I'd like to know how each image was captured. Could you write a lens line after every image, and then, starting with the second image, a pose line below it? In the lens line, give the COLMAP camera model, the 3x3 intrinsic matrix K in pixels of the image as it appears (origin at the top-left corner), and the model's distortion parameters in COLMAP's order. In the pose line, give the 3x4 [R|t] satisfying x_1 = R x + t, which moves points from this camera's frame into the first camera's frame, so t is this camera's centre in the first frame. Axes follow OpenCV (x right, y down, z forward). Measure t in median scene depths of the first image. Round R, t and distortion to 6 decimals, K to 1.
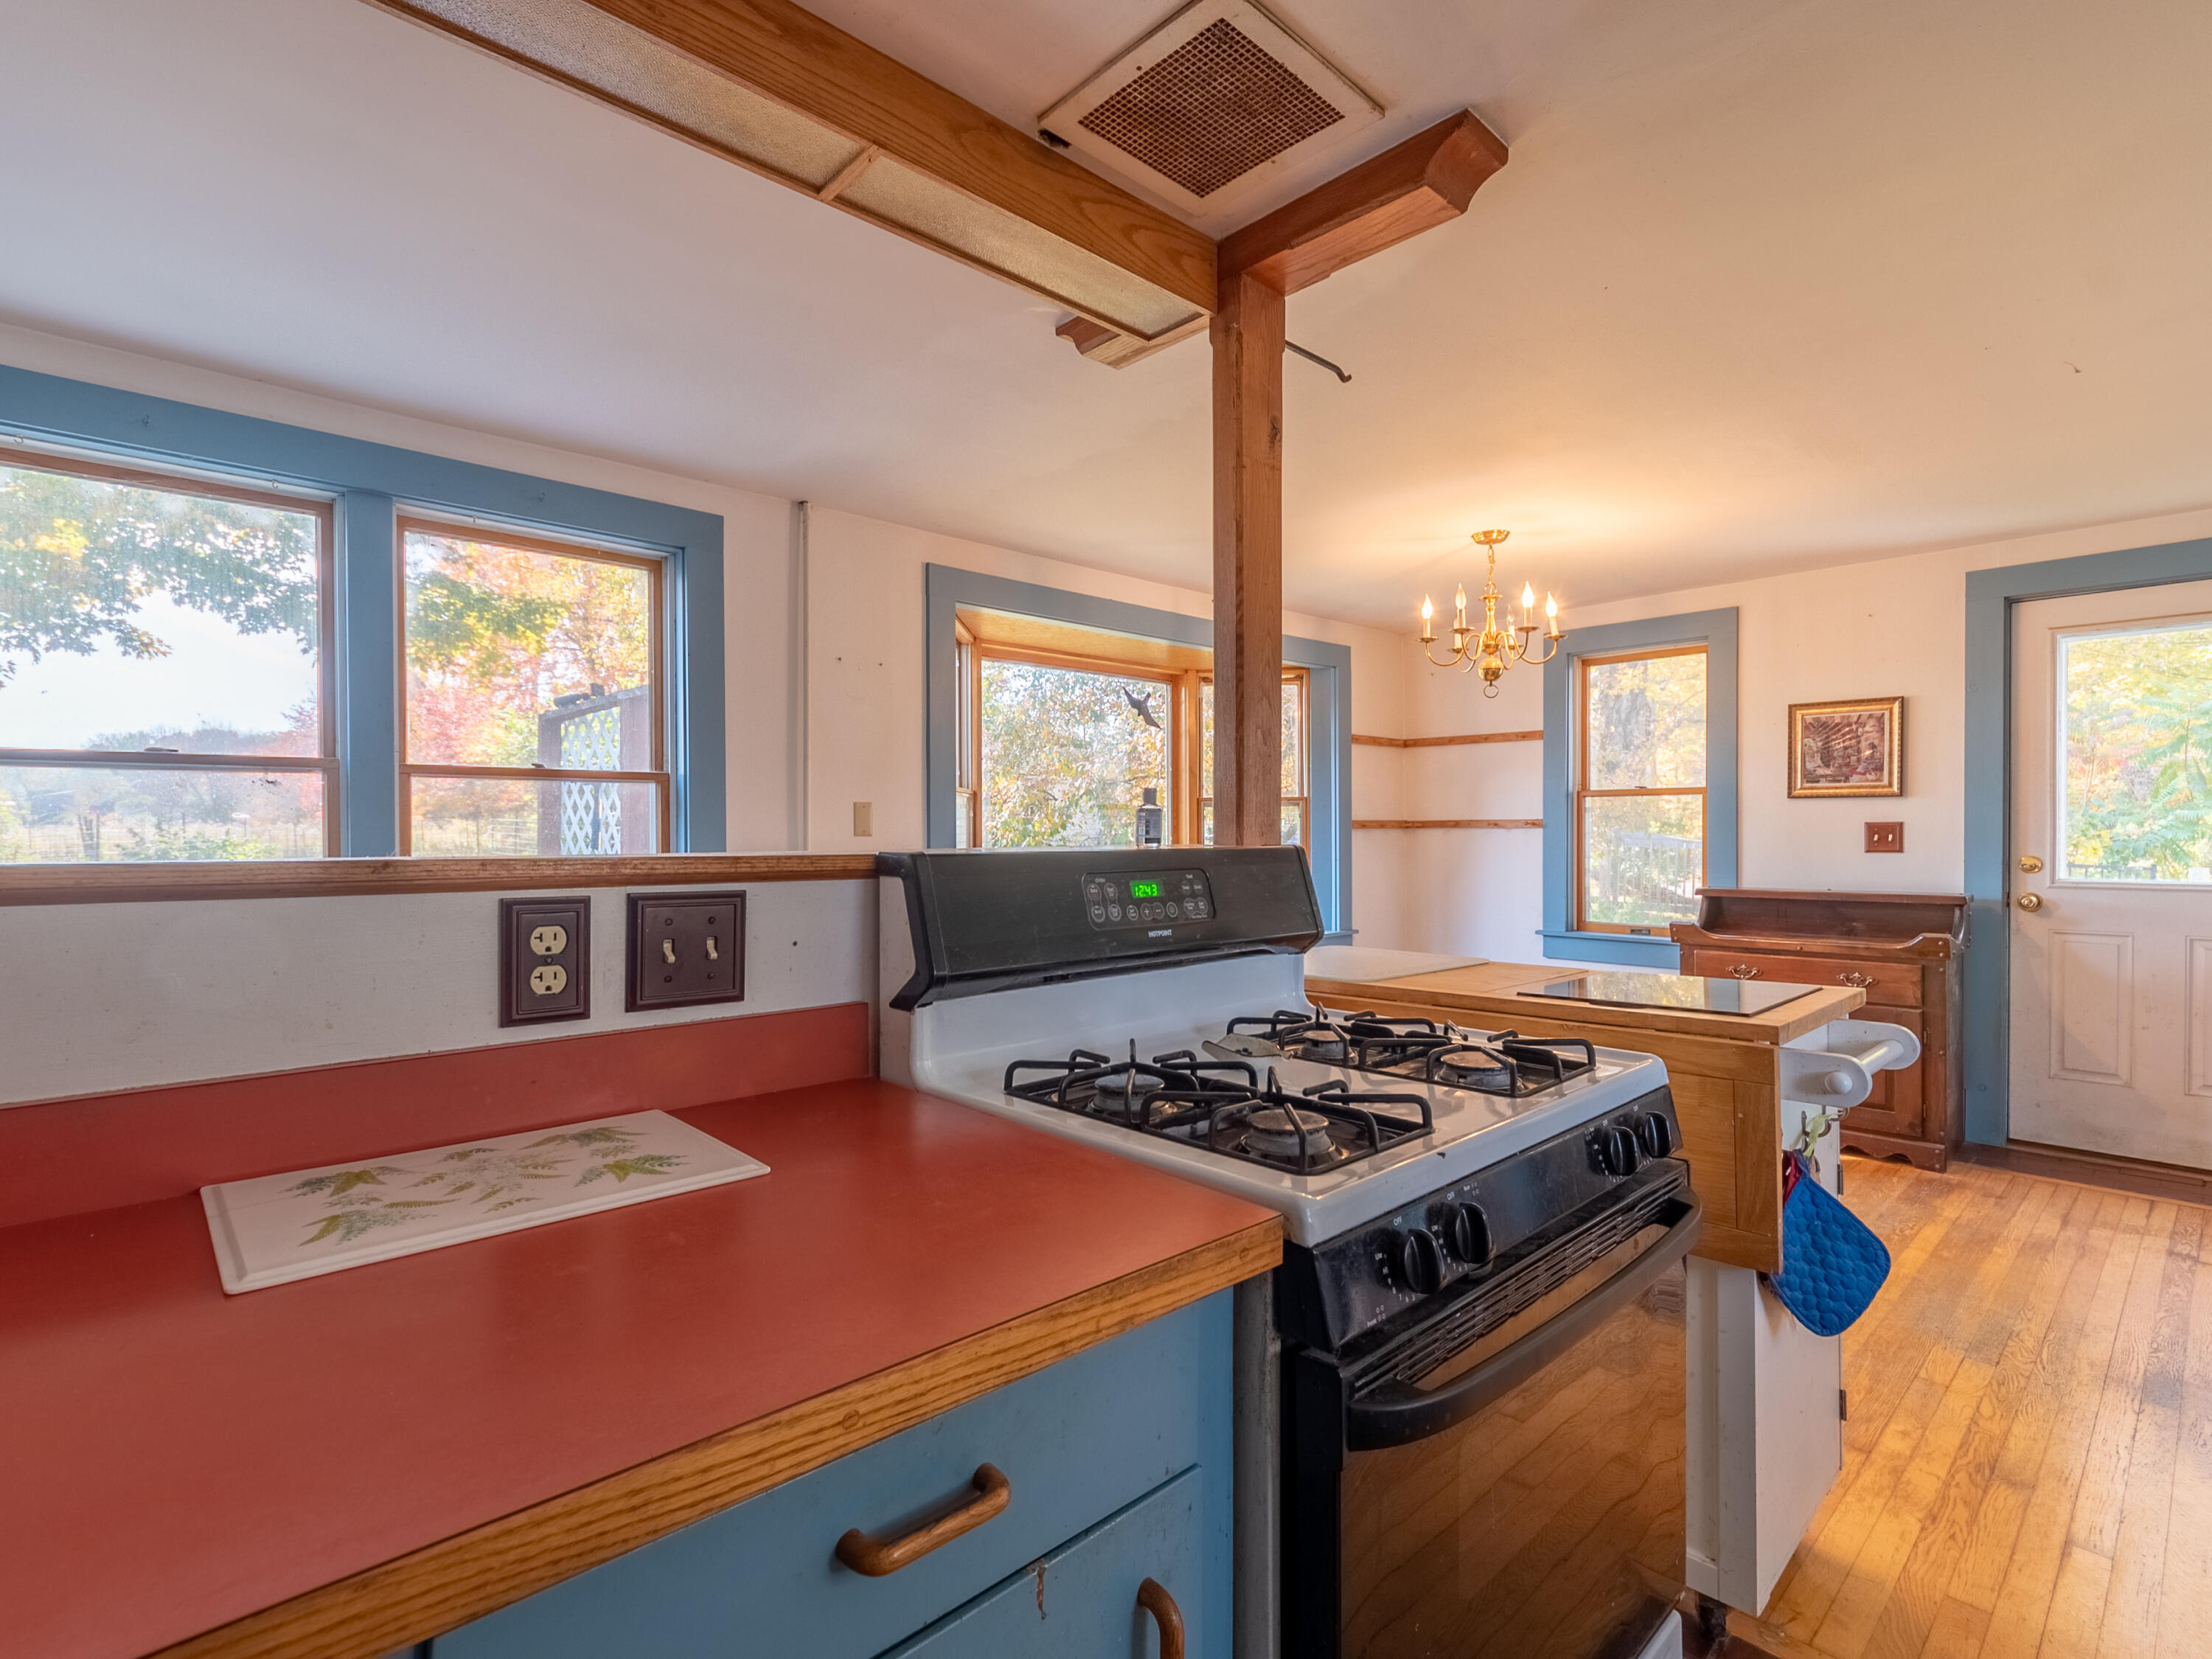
lens RADIAL K [[1066.9, 0, 1114.7], [0, 1066.9, 841.8], [0, 0, 1]] dist [-0.003575, 0.000858]
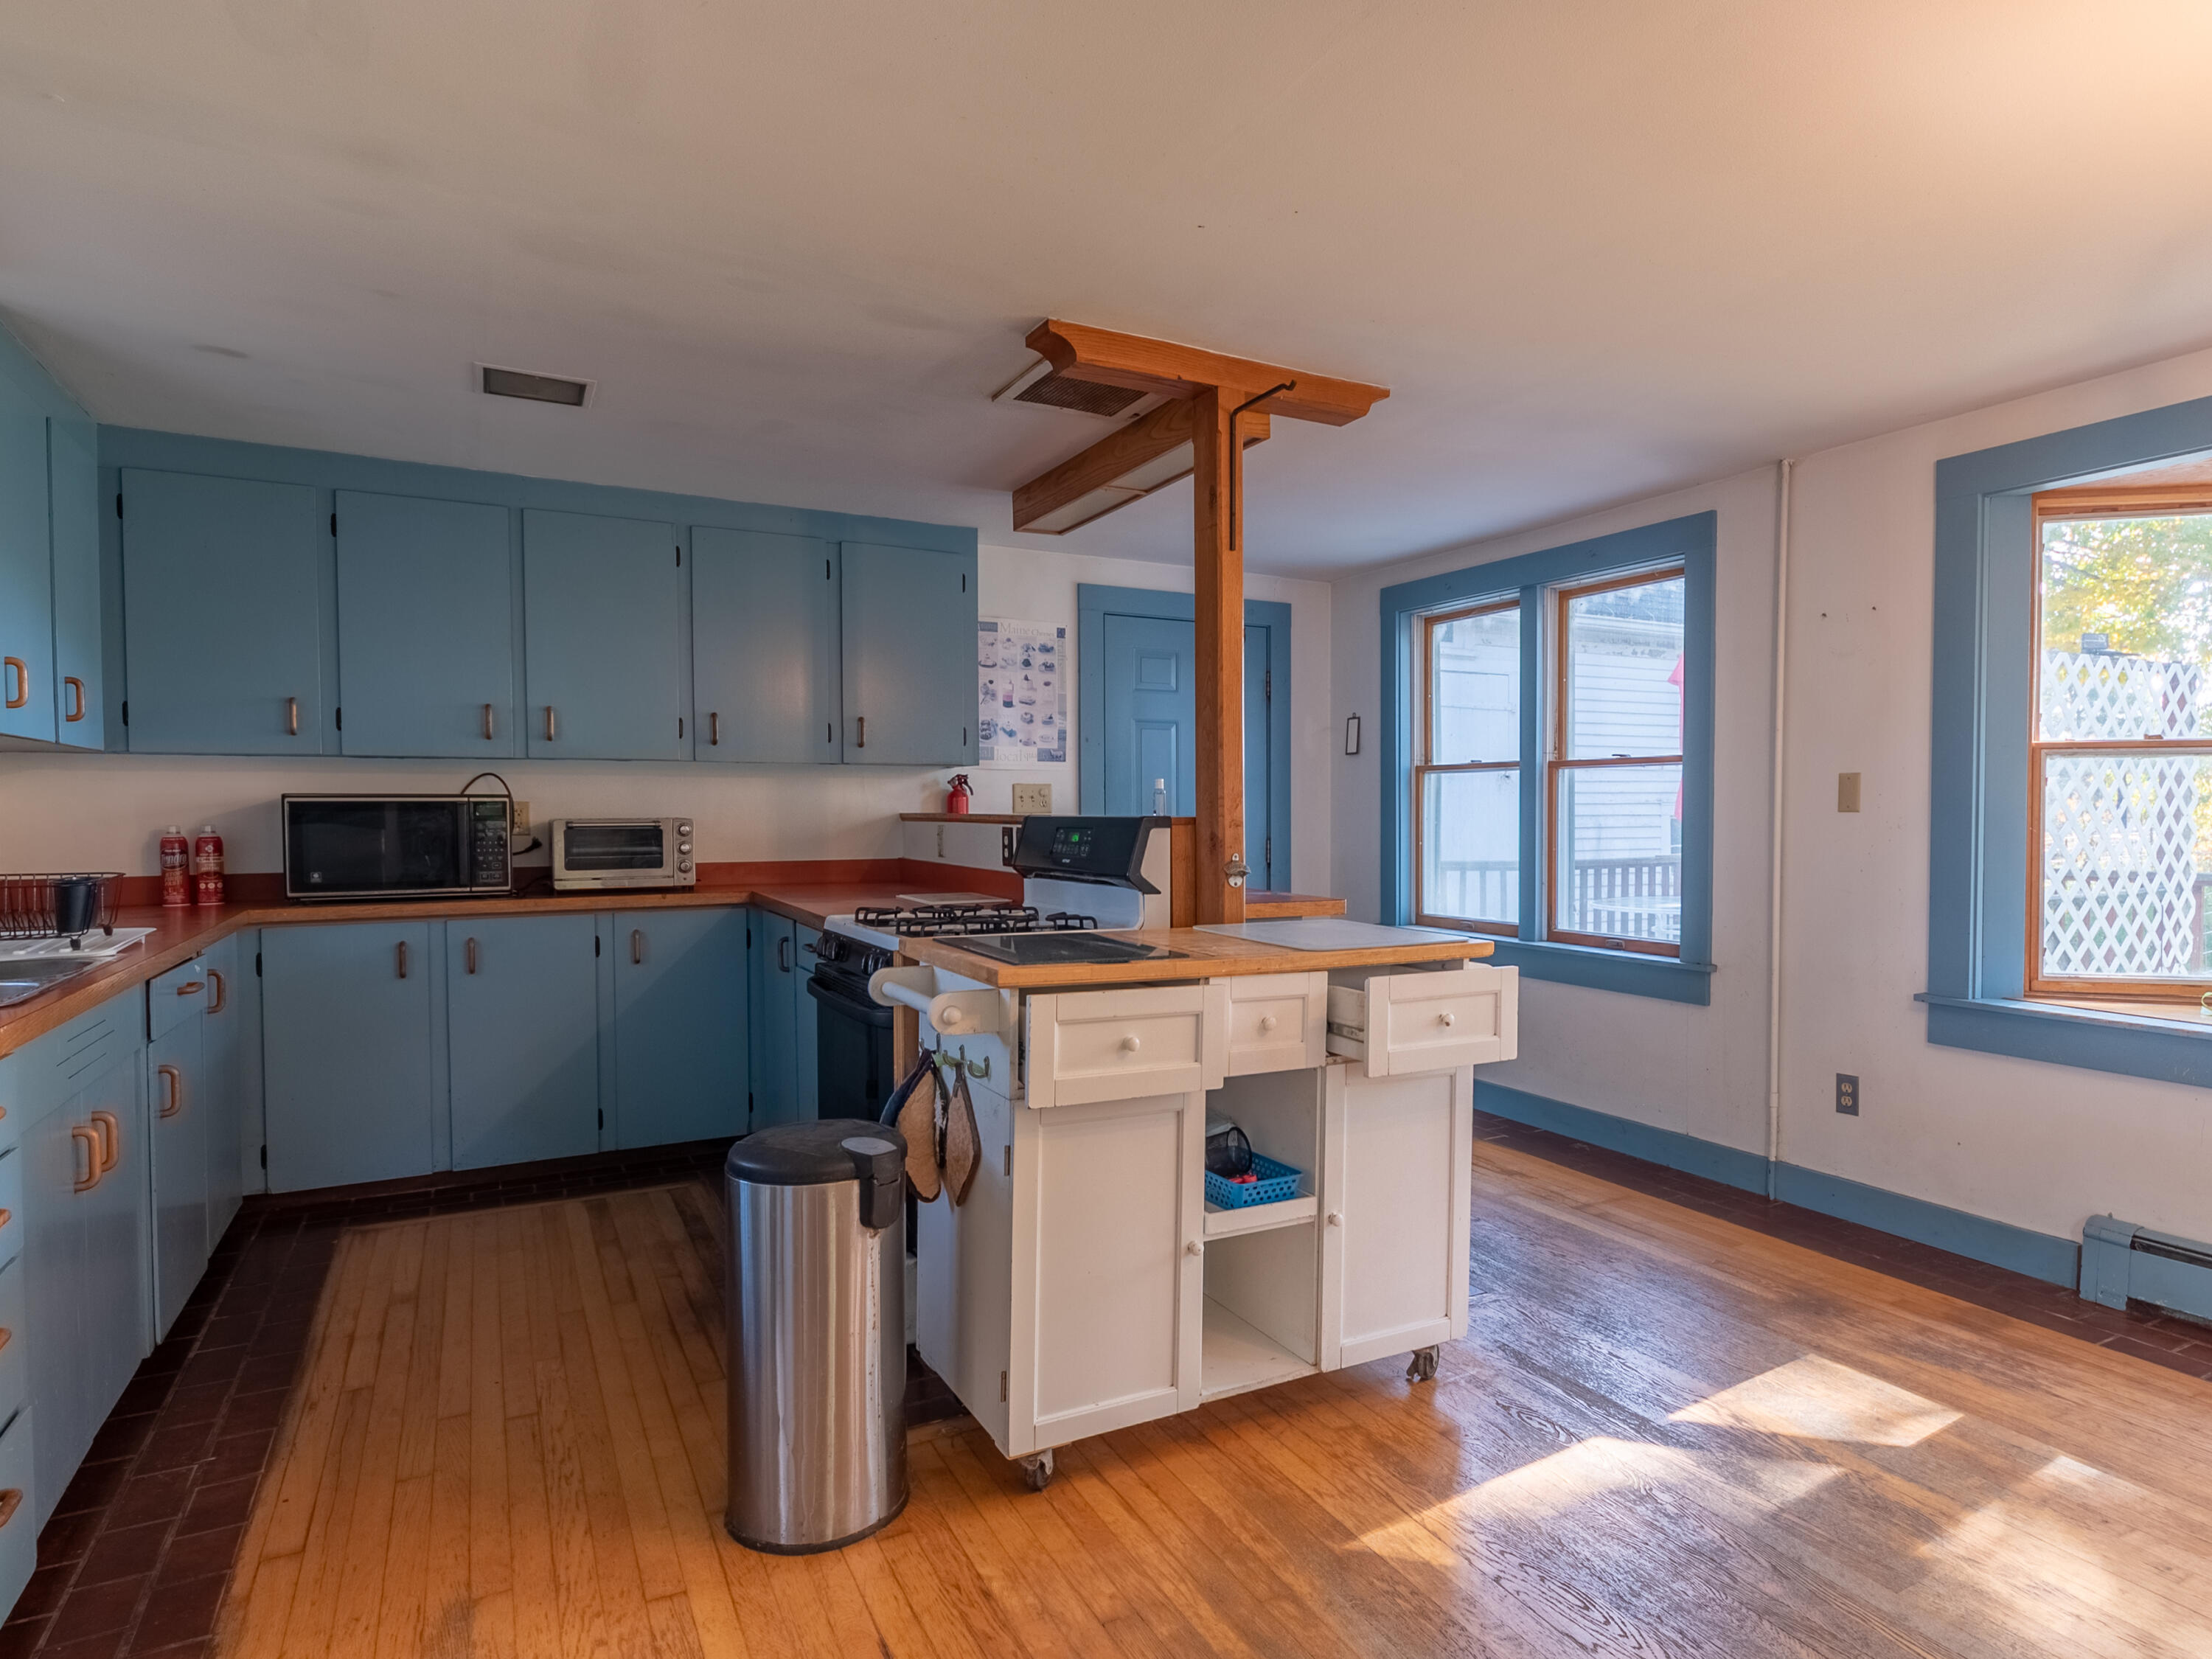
lens RADIAL K [[1279.7, 0, 1229.9], [0, 1279.7, 844.8], [0, 0, 1]] dist [0.002420, -0.005015]
pose [[-0.226949, 0.028842, -0.973480, 0.799848], [-0.010735, 0.999427, 0.032114, -0.006335], [0.973848, 0.017738, -0.226509, 0.667272]]
